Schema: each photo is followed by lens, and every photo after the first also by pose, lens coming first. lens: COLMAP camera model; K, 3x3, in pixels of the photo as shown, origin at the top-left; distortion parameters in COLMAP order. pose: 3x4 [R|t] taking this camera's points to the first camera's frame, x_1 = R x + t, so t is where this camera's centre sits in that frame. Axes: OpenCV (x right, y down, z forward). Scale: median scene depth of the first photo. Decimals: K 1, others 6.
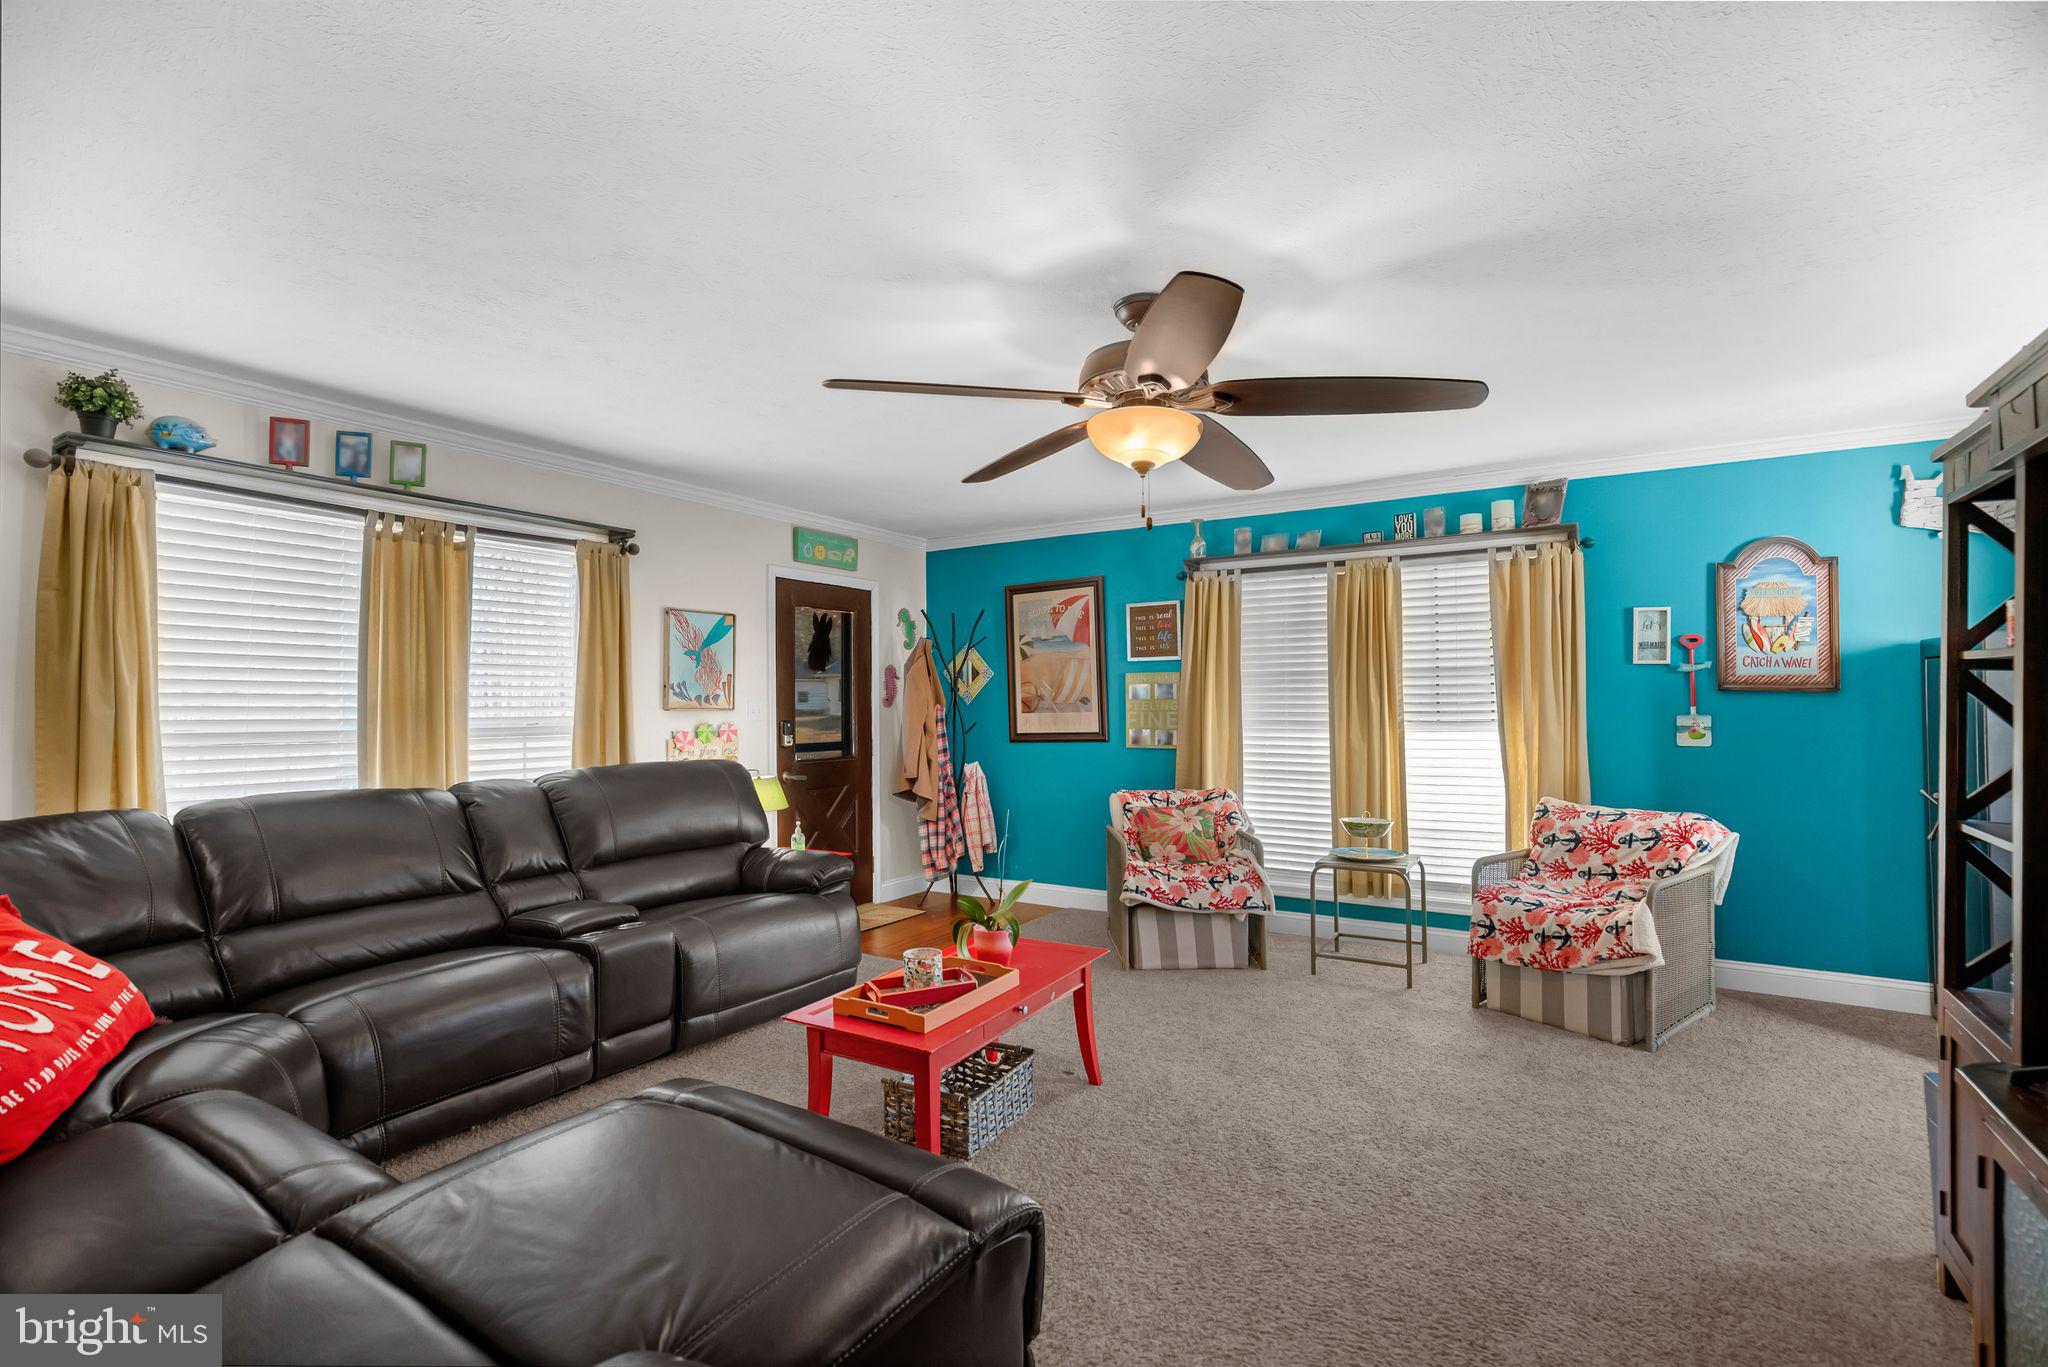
lens RADIAL K [[944.6, 0, 1033.0], [0, 944.6, 693.1], [0, 0, 1]] dist [-0.022956, 0.001447]
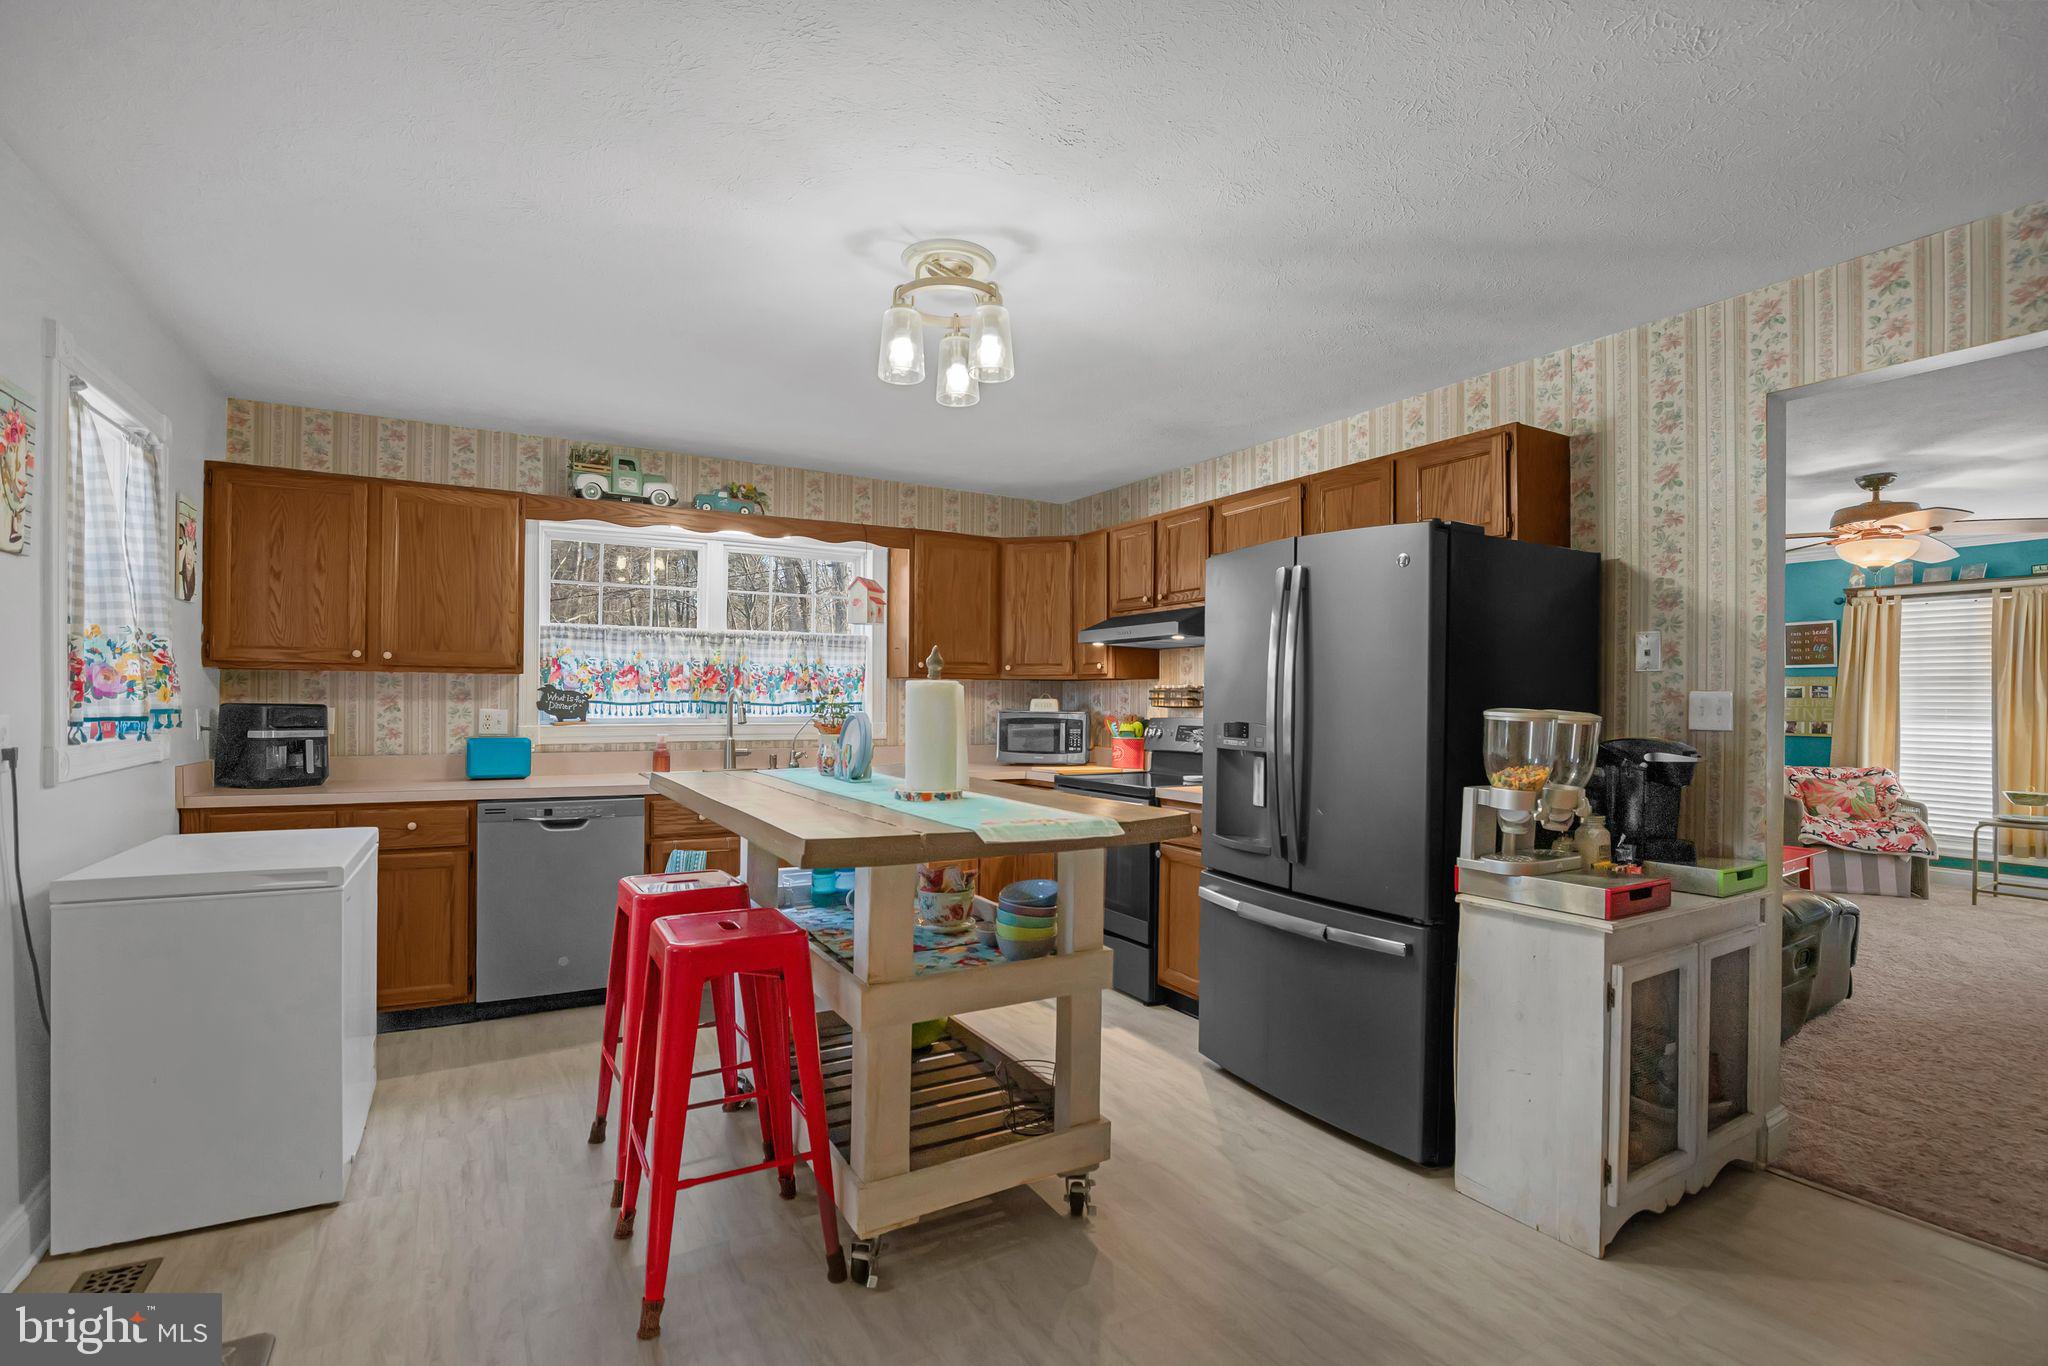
lens RADIAL K [[944.6, 0, 1029.4], [0, 944.6, 712.9], [0, 0, 1]] dist [-0.022956, 0.001447]
pose [[0.887818, 0.009684, -0.460092, -0.256431], [0.001090, 0.999732, 0.023145, -0.003791], [0.460193, -0.021050, 0.887569, -0.675478]]
